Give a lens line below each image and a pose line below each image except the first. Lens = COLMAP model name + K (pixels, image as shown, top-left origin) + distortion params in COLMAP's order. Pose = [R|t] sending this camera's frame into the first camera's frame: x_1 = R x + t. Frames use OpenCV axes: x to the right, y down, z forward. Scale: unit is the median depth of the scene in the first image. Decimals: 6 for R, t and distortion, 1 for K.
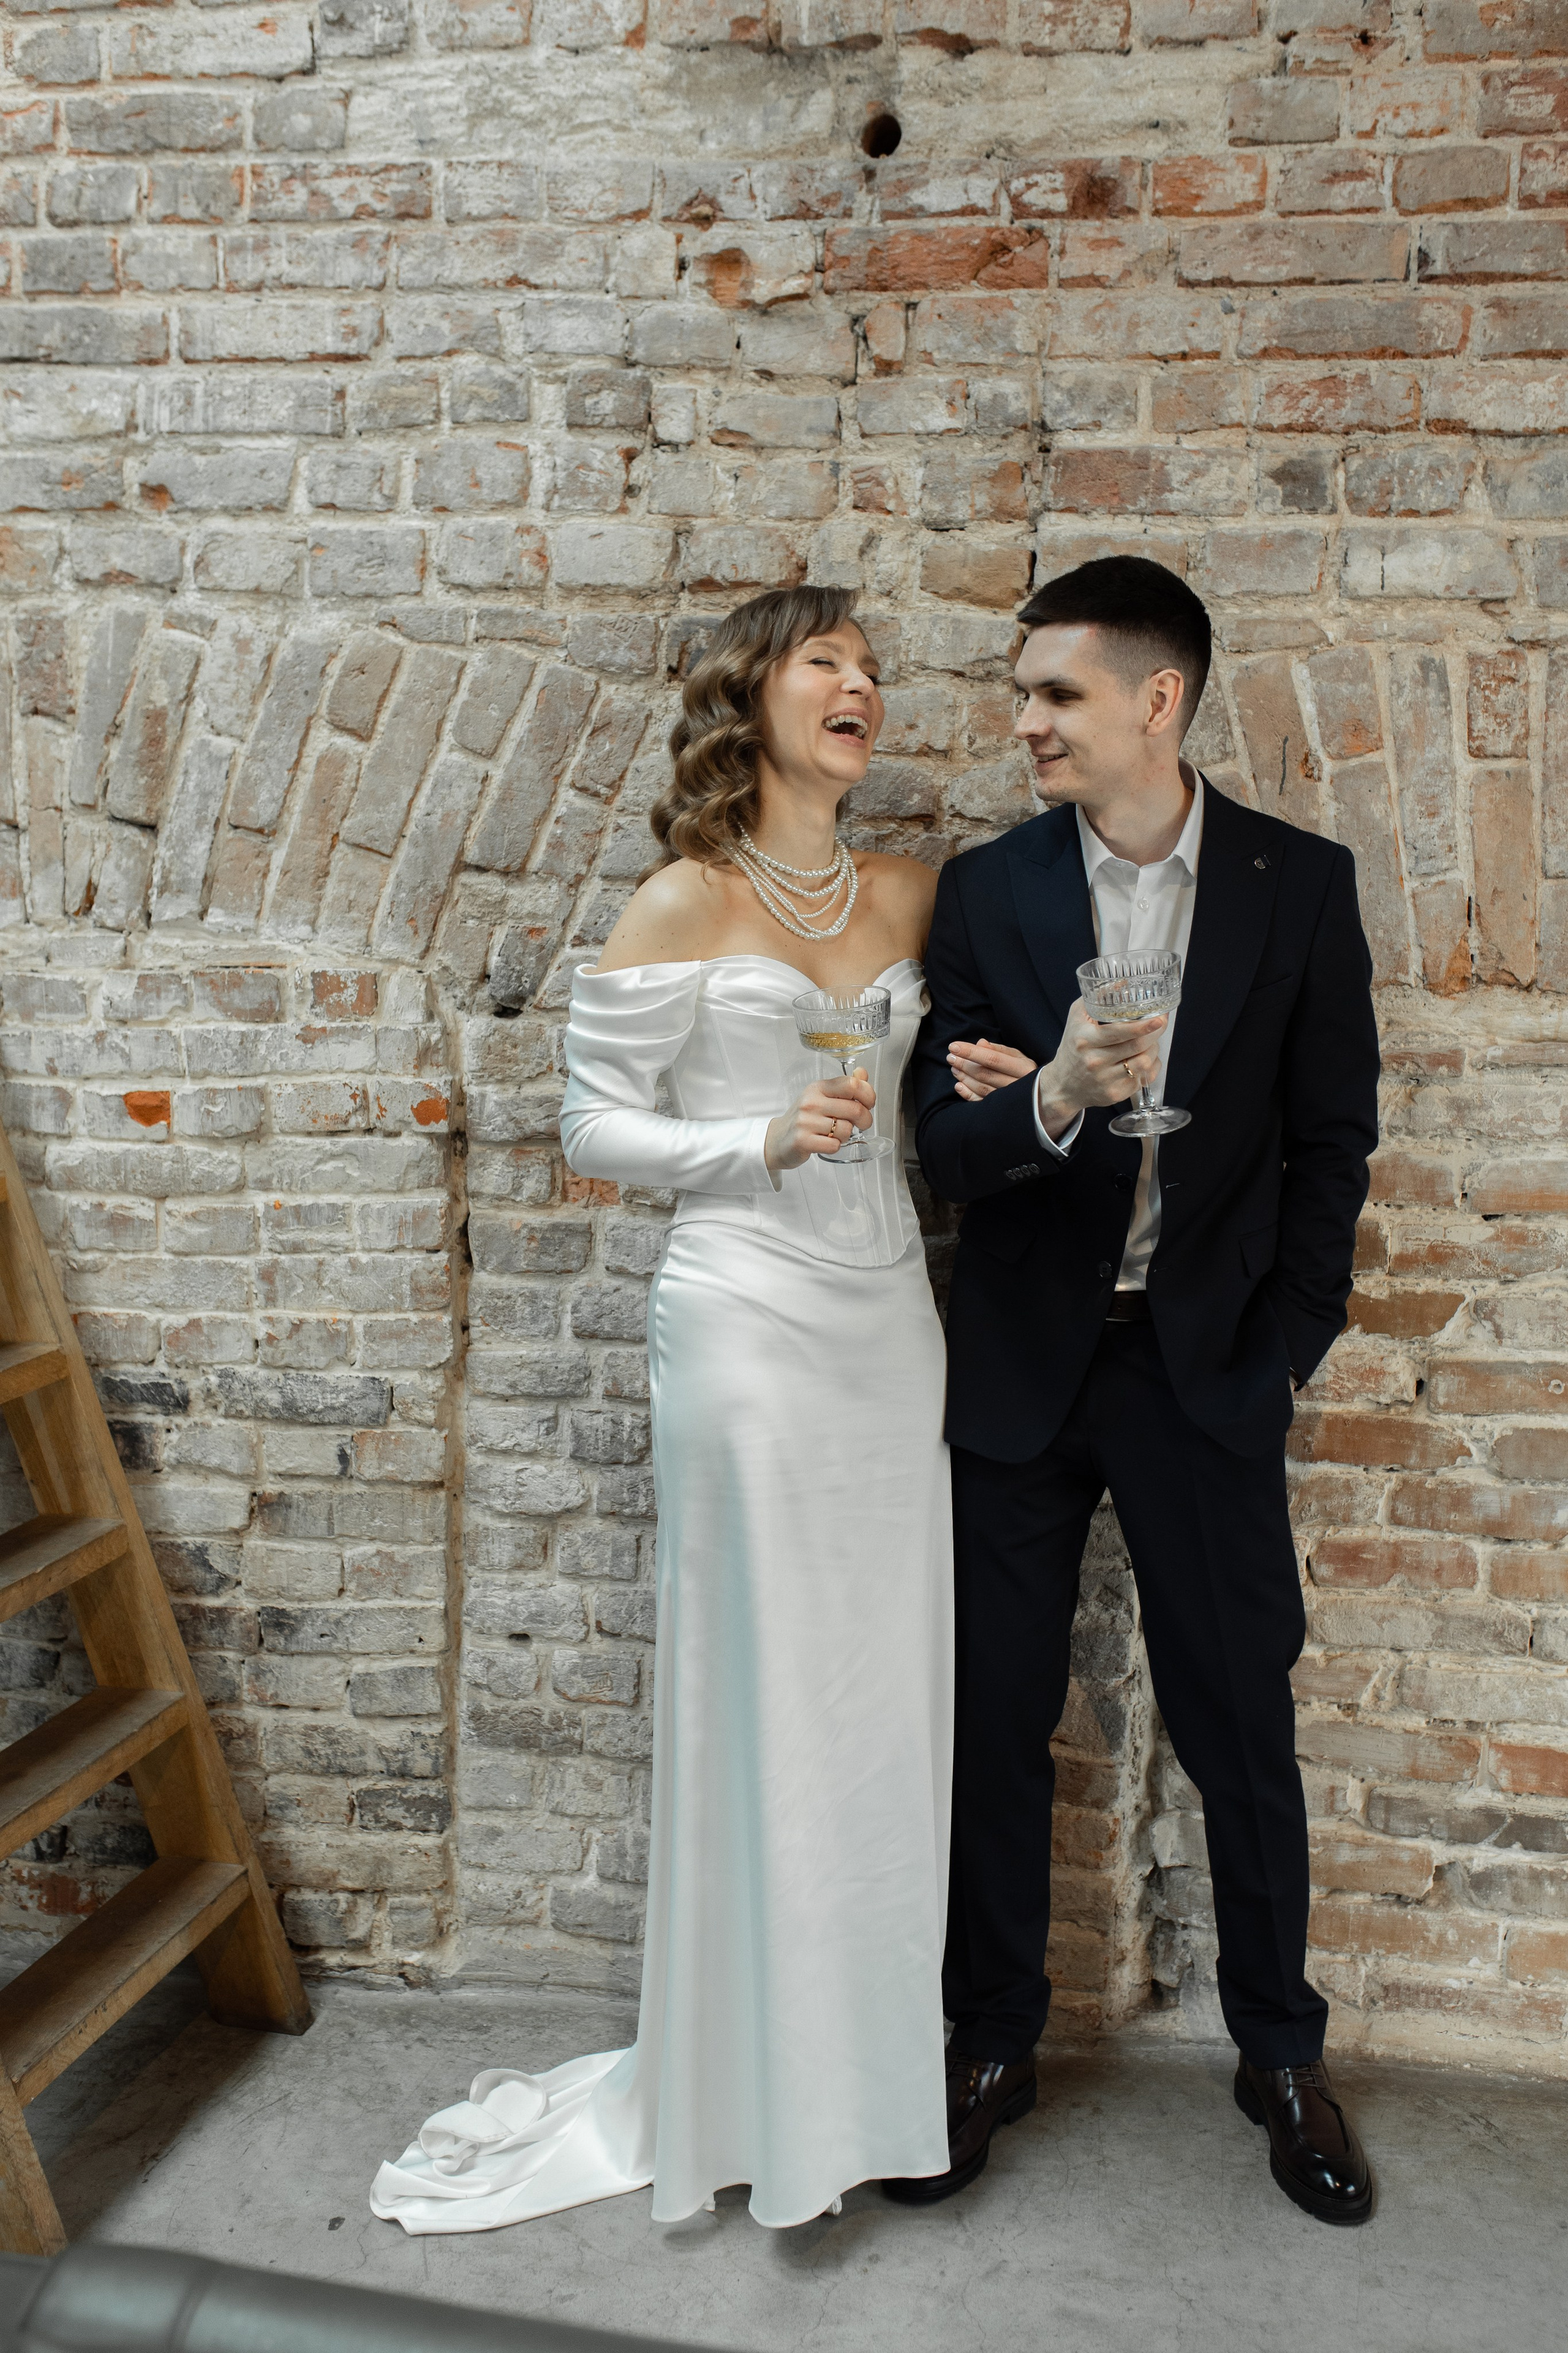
lens RADIAL K [[2316.9, 0, 792.2], [0, 2316.9, 1170.7], [0, 0, 1]] dist [-0.000933, 0.000000]
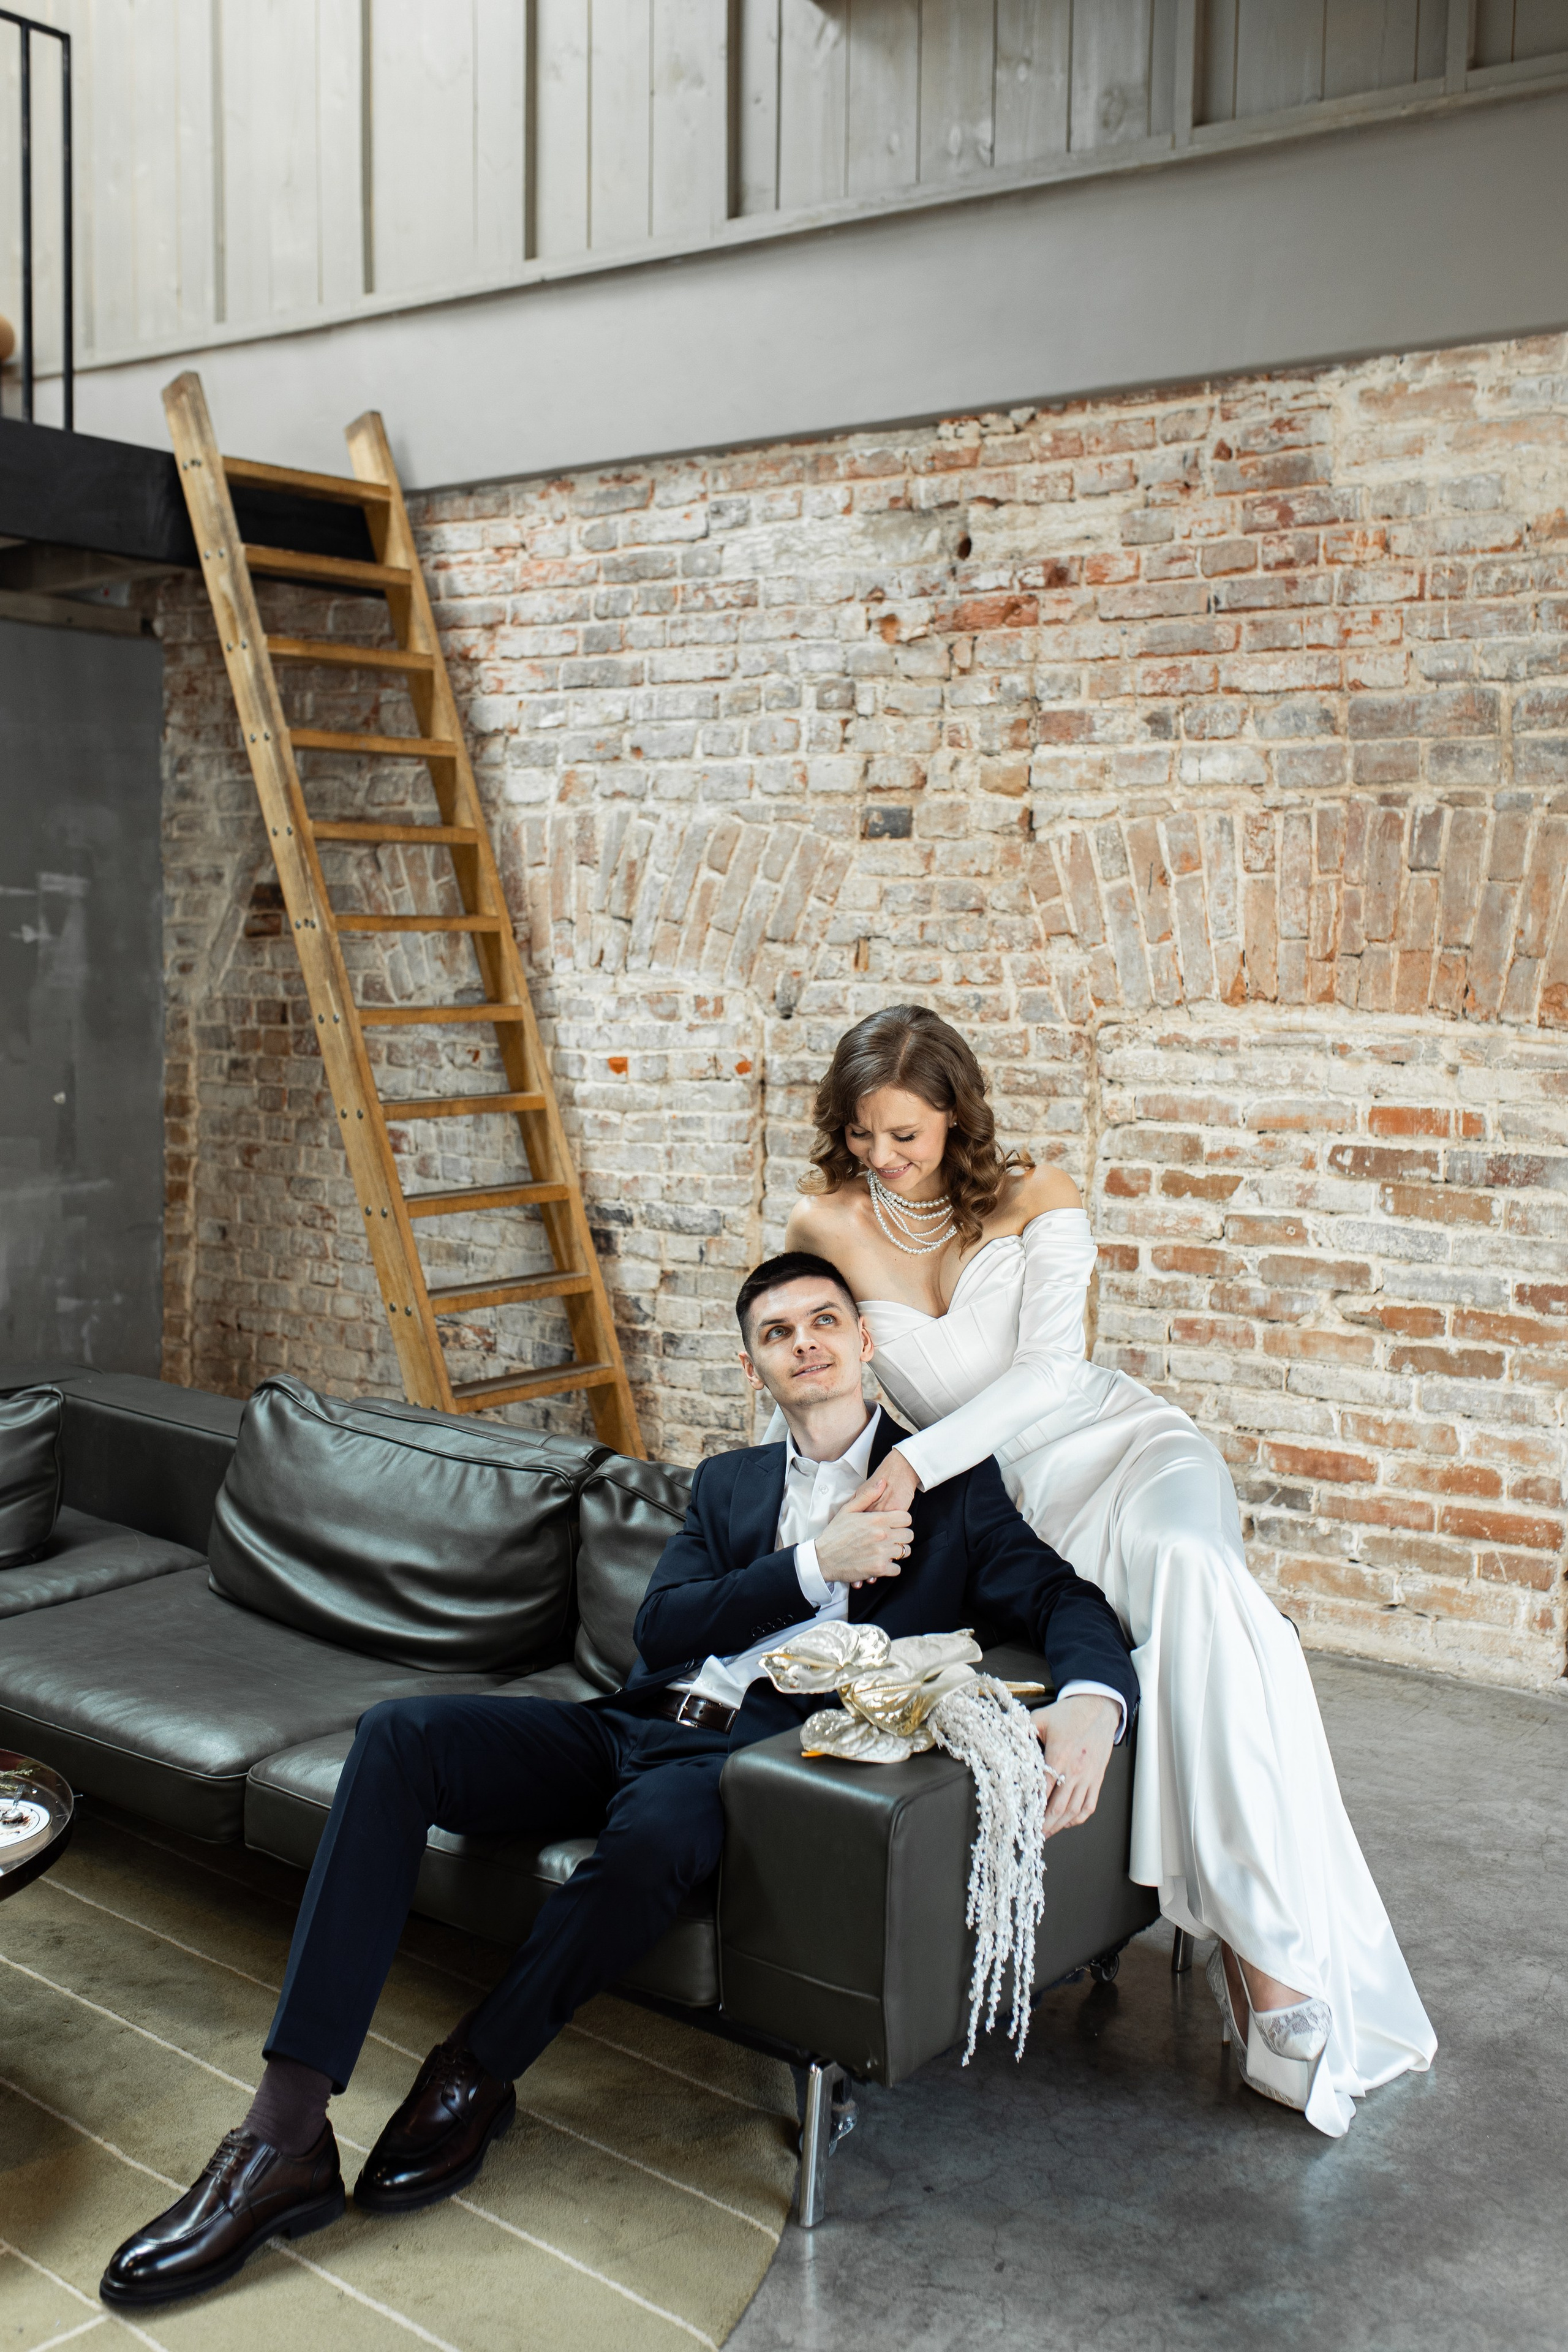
lens RADIAL K [[2223.5, 0, 779.5], [0, 2223.5, 1138.0], [0, 0, 1]] dist [-0.001179, 0.000000]
pose [[0.905554, 0.028575, -0.423268, 0.661494], [-0.050180, 0.997939, -0.039985, 0.105936], [0.421253, 0.057448, 0.905122, -0.649606]]
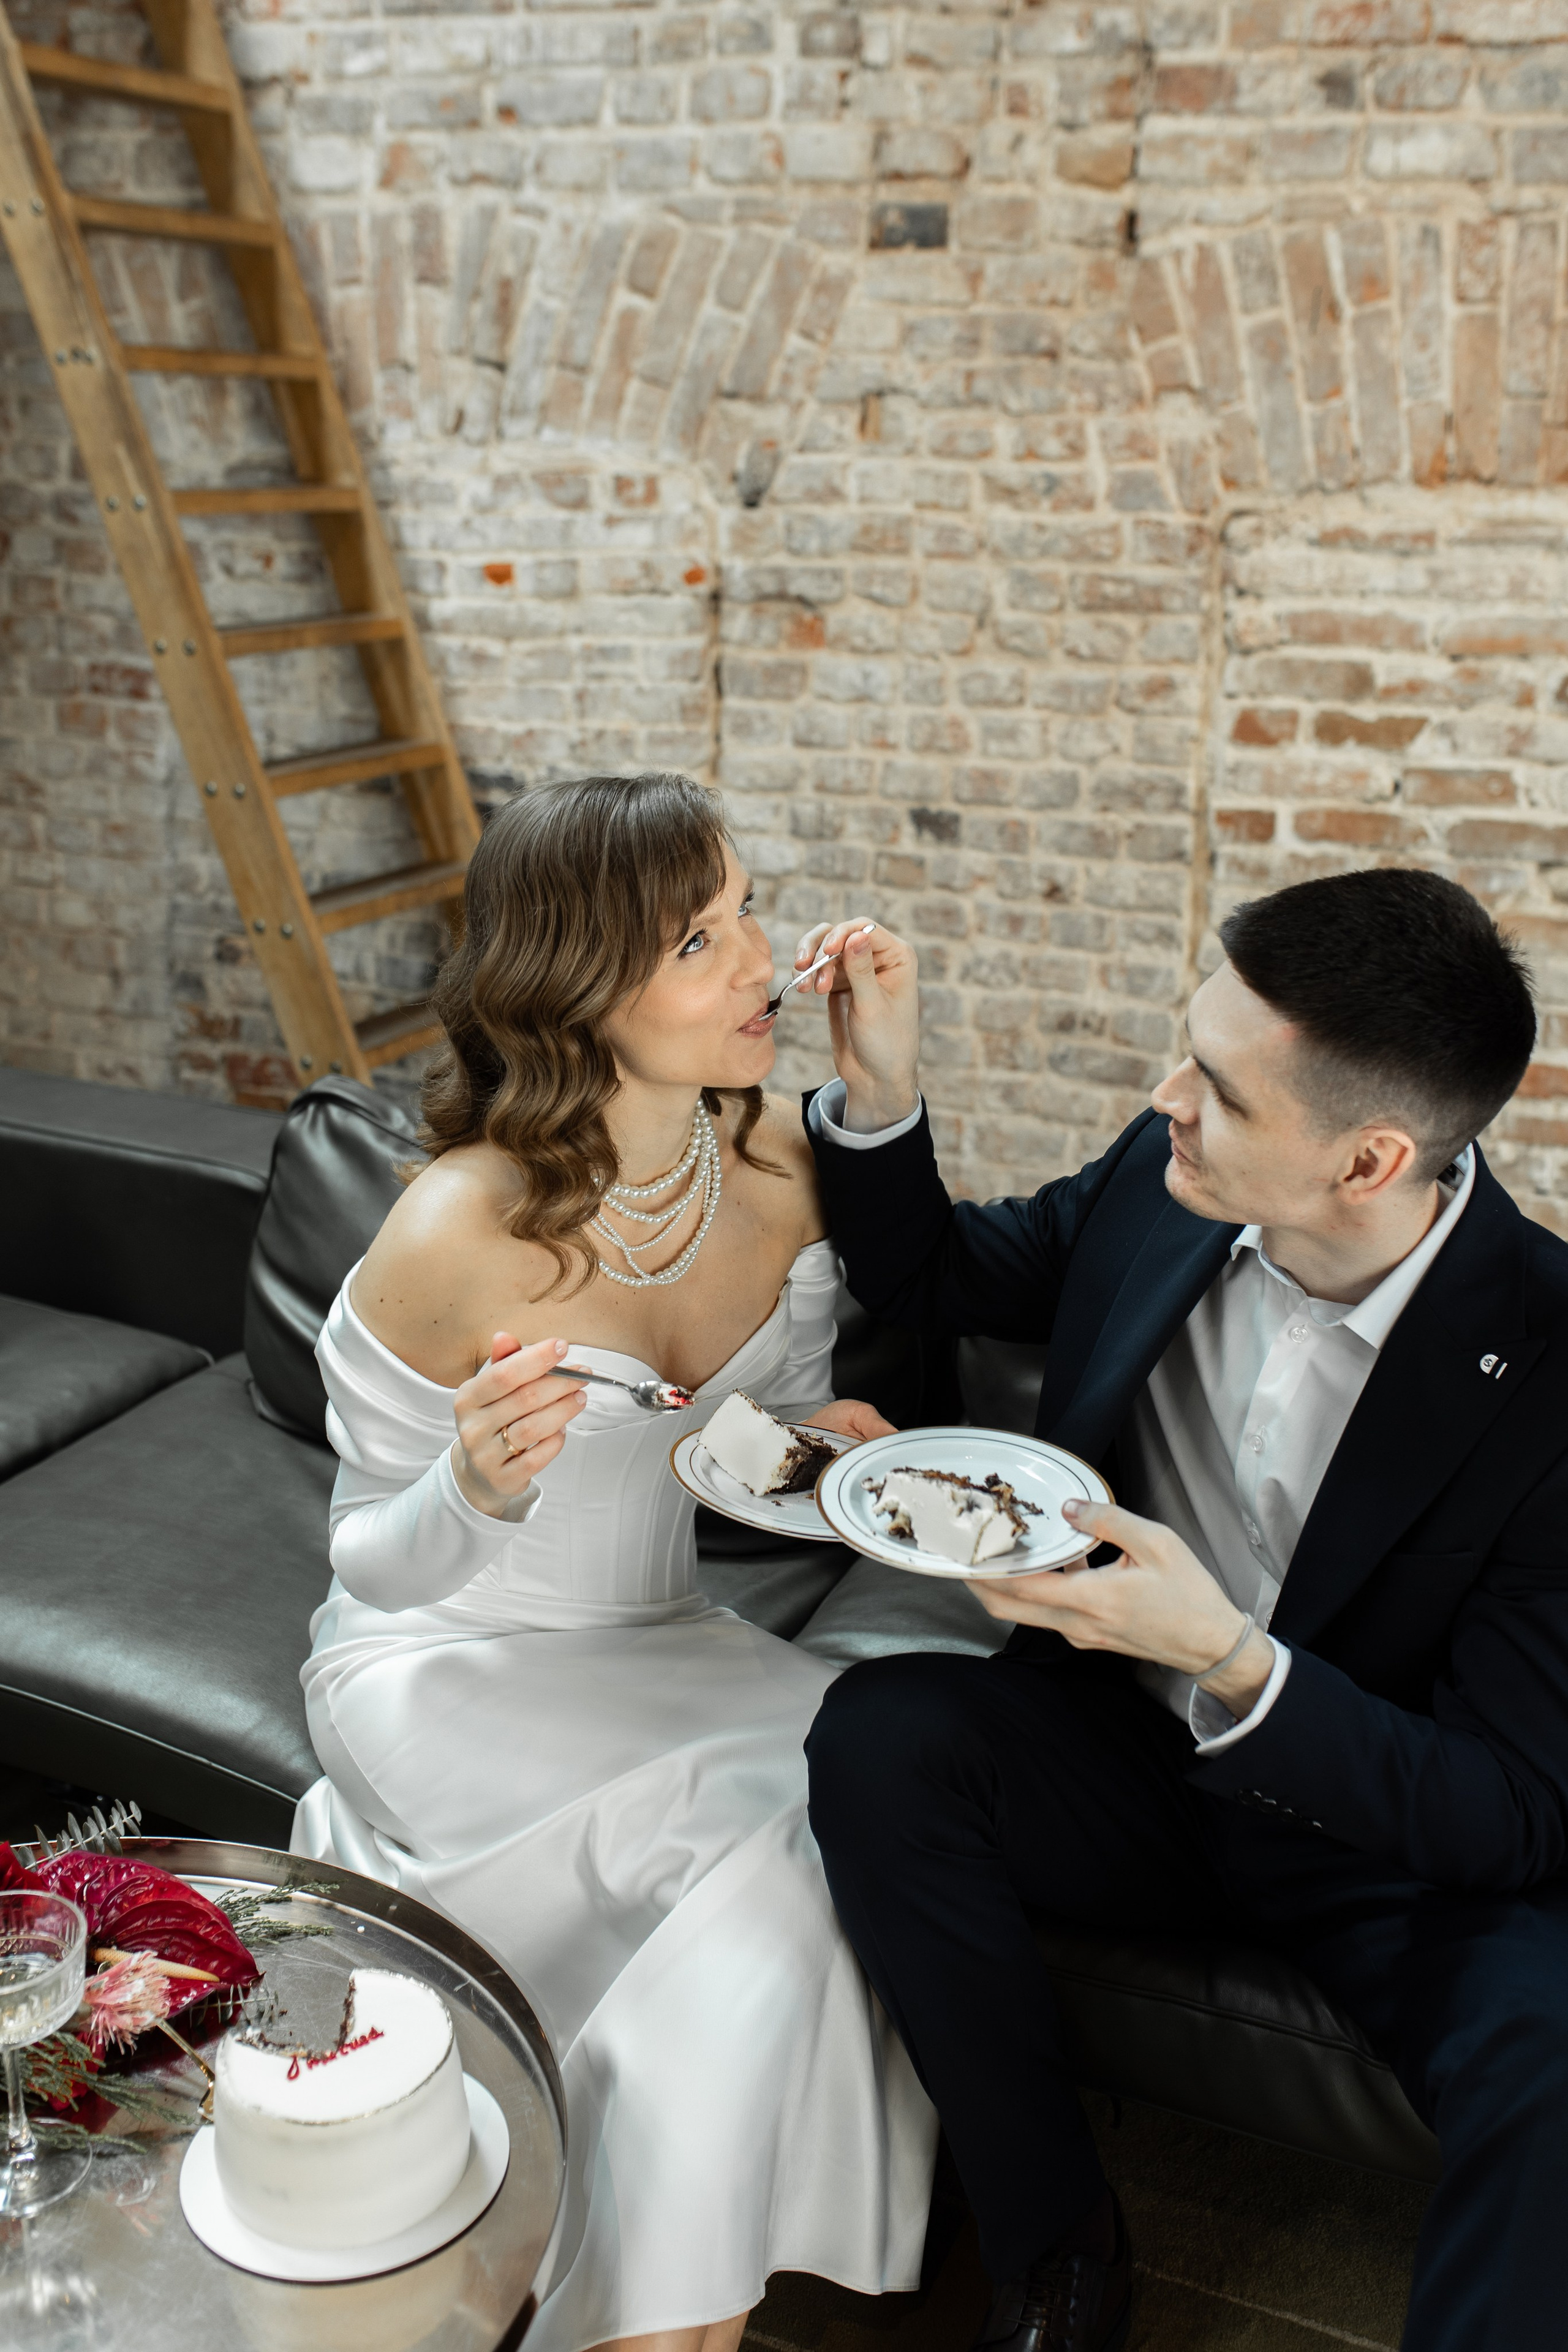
lens RADIAL K [[2316.1, 0, 784.5], [0, 2316.1, 1133.8], [0, 0, 1]] dist [-0.000933, 0.000000]
pose [[0.984419, 0.050503, -0.168433, 0.153320], [-0.023749, 0.987277, 0.157226, 0.087374], [0.174230, -0.150776, 0.973093, -0.407237]]
